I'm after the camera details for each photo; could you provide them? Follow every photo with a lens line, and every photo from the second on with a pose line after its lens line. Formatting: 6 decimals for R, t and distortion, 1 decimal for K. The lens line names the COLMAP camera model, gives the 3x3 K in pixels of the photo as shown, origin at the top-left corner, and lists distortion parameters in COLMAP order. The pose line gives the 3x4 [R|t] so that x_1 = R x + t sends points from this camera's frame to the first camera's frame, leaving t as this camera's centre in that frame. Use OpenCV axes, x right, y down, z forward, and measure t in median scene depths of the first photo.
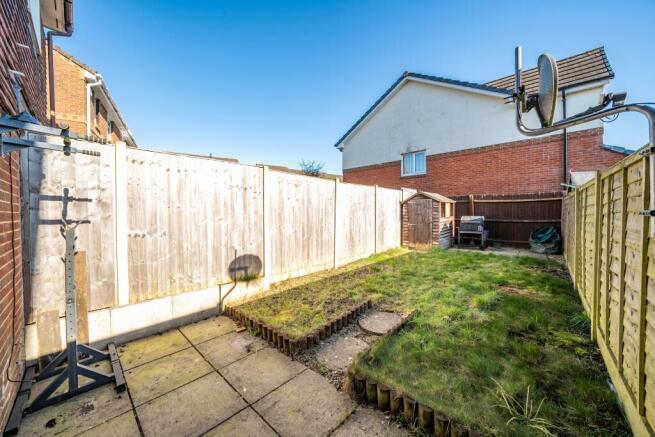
lens RADIAL K [[246.2, 0, 345.6], [0, 246.2, 218.9], [0, 0, 1]] dist [-0.011947, 0.000122]
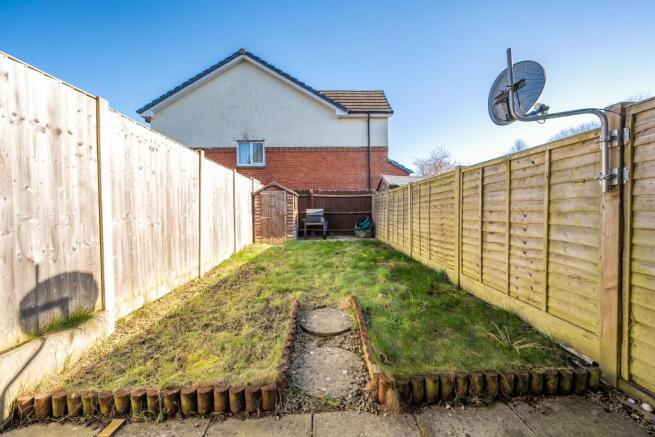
lens RADIAL K [[246.2, 0, 345.6], [0, 246.2, 218.9], [0, 0, 1]] dist [-0.011947, 0.000122]
pose [[0.724589, -0.031349, 0.688468, -0.279761], [0.029662, 0.999458, 0.014292, 0.043857], [-0.688543, 0.010066, 0.725126, 0.246696]]
